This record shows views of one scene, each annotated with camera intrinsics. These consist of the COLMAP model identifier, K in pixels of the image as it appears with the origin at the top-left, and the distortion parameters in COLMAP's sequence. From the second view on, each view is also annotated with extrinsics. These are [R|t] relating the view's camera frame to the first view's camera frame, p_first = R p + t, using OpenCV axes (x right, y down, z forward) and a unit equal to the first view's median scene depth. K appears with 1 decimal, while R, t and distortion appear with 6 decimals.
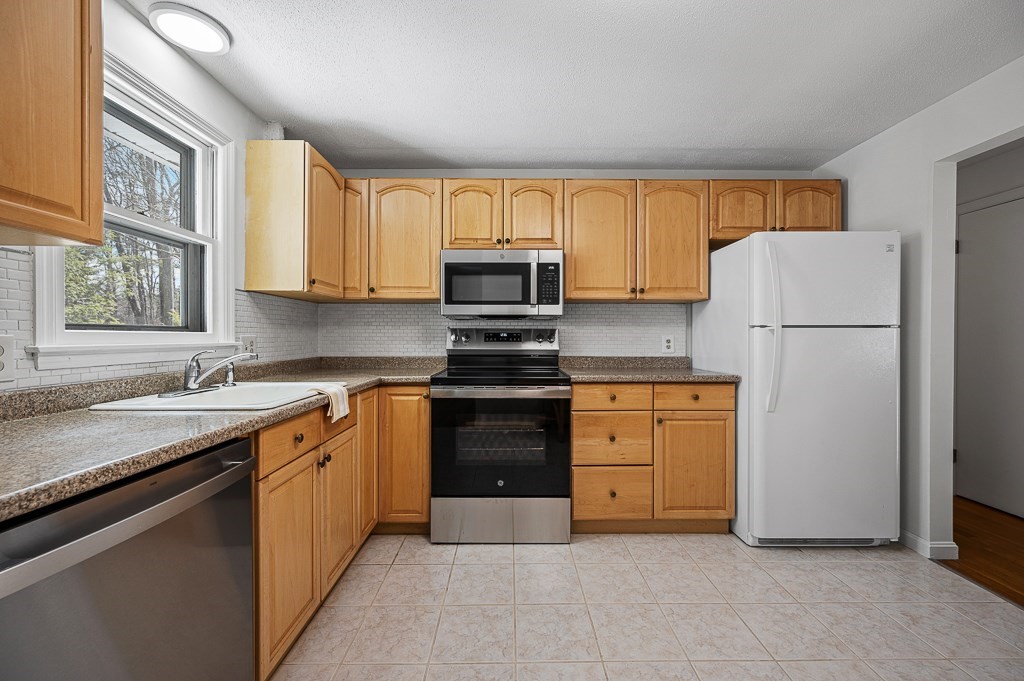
lens RADIAL K [[404.5, 0, 509.5], [0, 404.5, 337.9], [0, 0, 1]] dist [-0.000389, 0.000072]
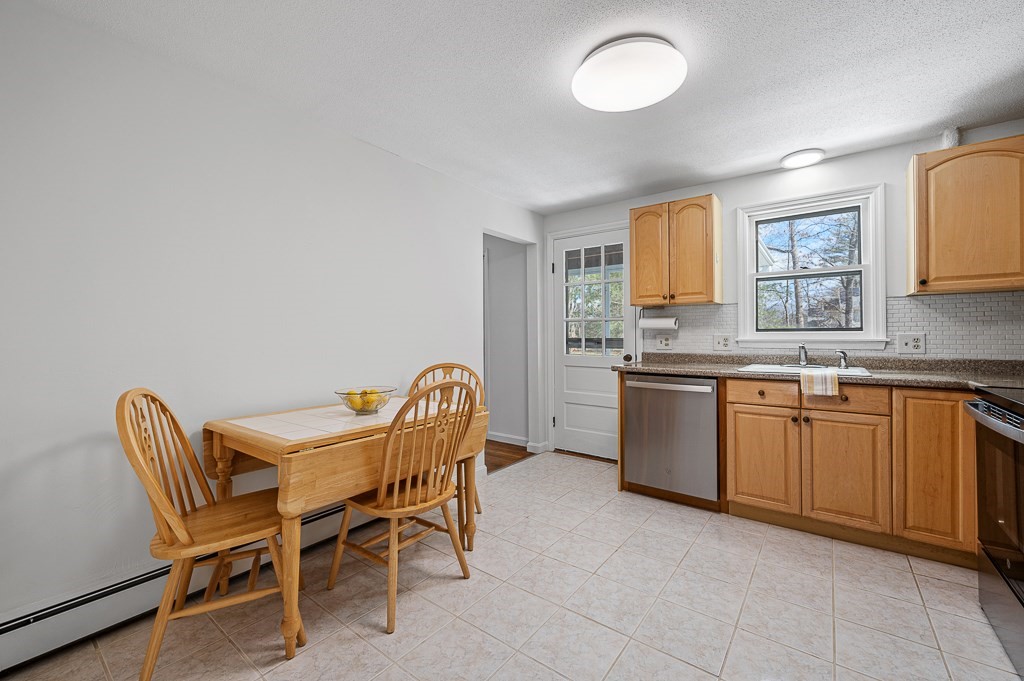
lens RADIAL K [[404.5, 0, 520.2], [0, 404.5, 336.6], [0, 0, 1]] dist [-0.000389, 0.000072]
pose [[-0.597904, 0.002683, -0.801563, 0.956727], [0.000850, 0.999996, 0.002713, -0.000619], [0.801567, 0.000941, -0.597904, 0.771795]]
